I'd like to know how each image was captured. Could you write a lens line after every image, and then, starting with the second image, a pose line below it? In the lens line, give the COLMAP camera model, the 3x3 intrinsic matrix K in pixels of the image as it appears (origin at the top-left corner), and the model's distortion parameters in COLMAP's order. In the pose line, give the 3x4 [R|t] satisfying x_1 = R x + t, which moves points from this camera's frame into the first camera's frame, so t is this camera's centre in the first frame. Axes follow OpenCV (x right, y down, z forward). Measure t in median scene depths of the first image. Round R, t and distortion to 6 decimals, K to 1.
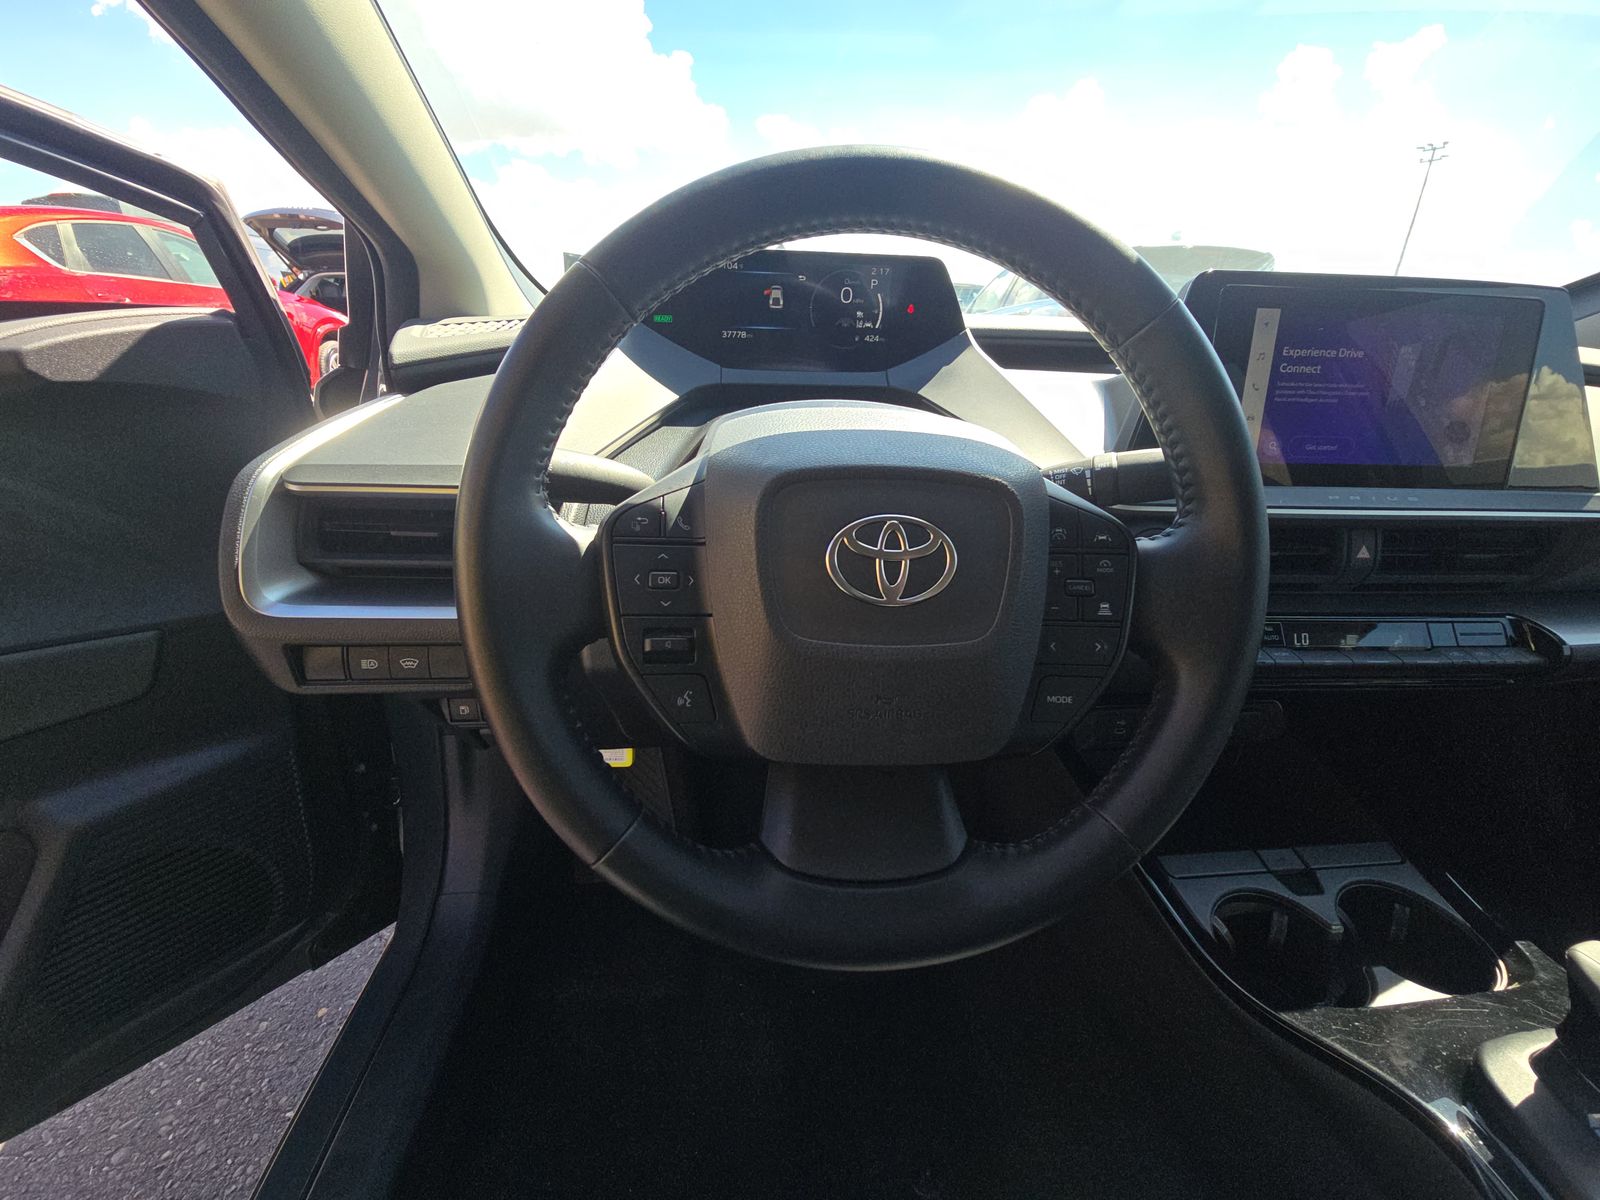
lens RADIAL K [[657.5, 0, 800.2], [0, 657.5, 595.0], [0, 0, 1]] dist [0.002947, -0.002675]
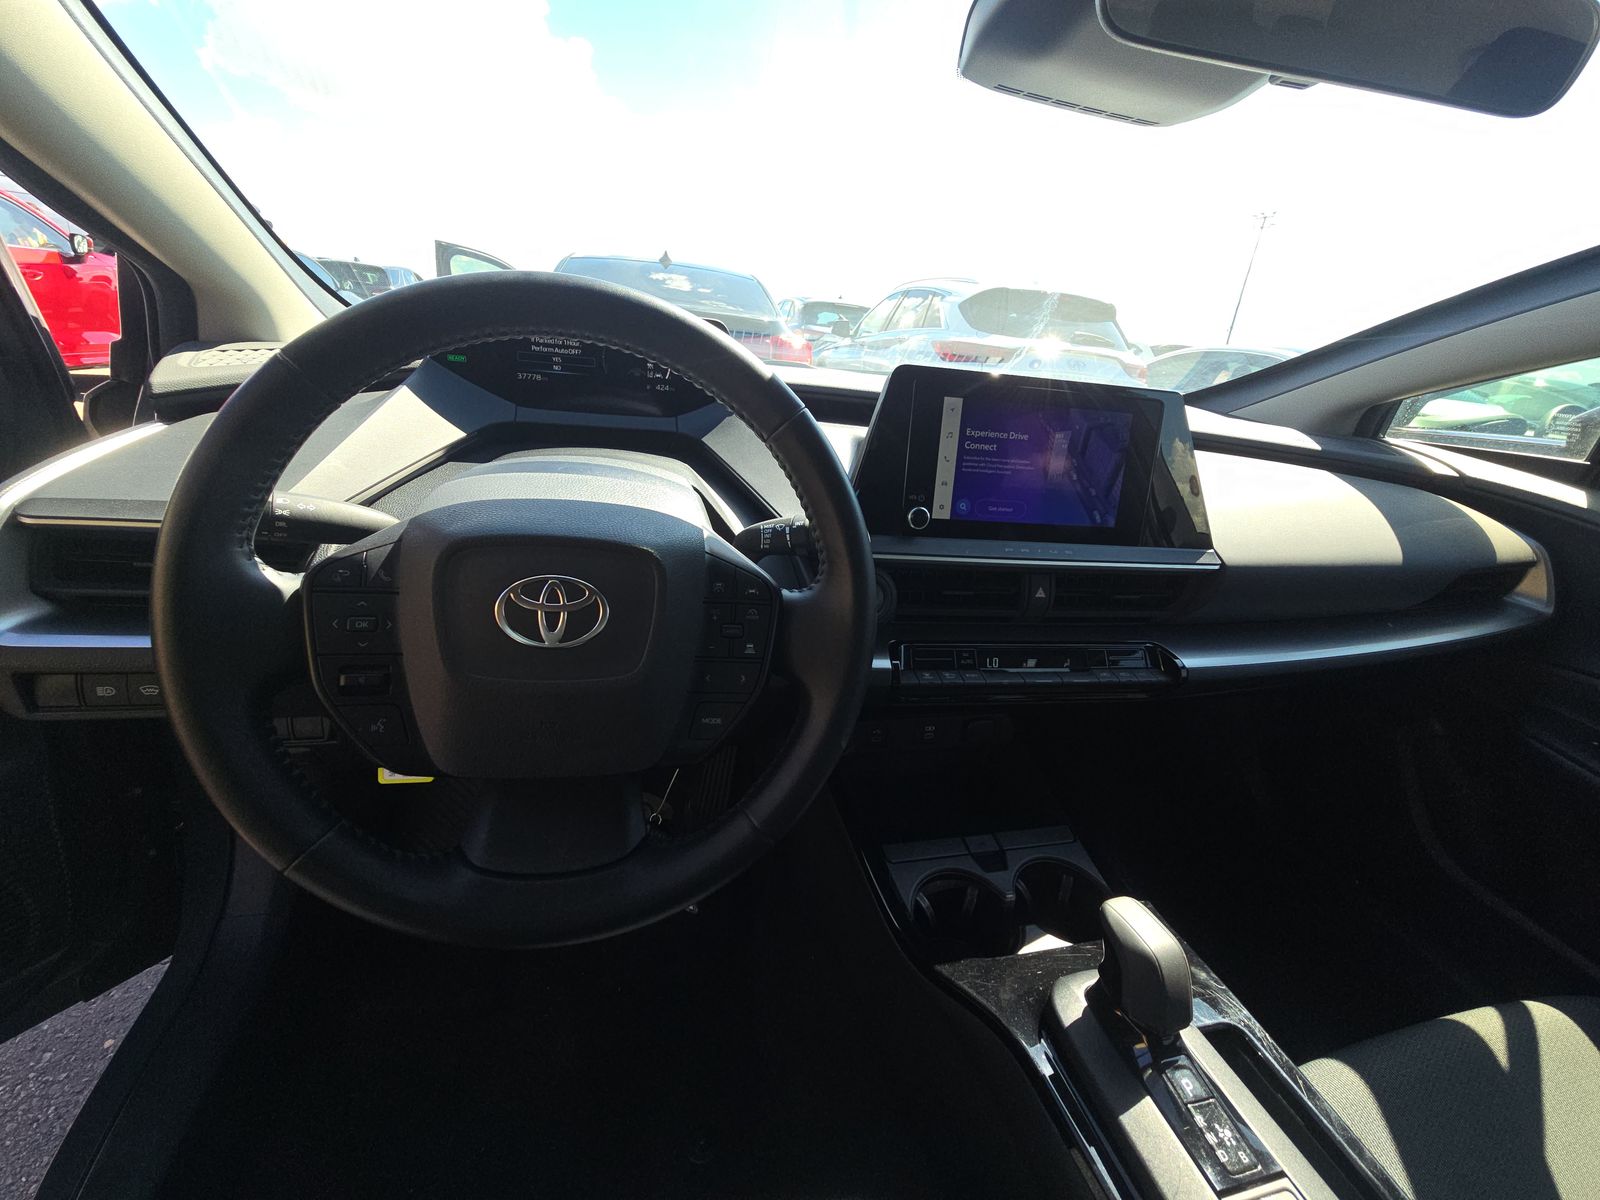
lens RADIAL K [[657.5, 0, 803.7], [0, 657.5, 597.1], [0, 0, 1]] dist [0.002947, -0.002675]
pose [[0.987875, 0.014340, 0.154590, 0.233981], [-0.013412, 0.999885, -0.007046, -0.044313], [-0.154673, 0.004888, 0.987954, -0.167082]]
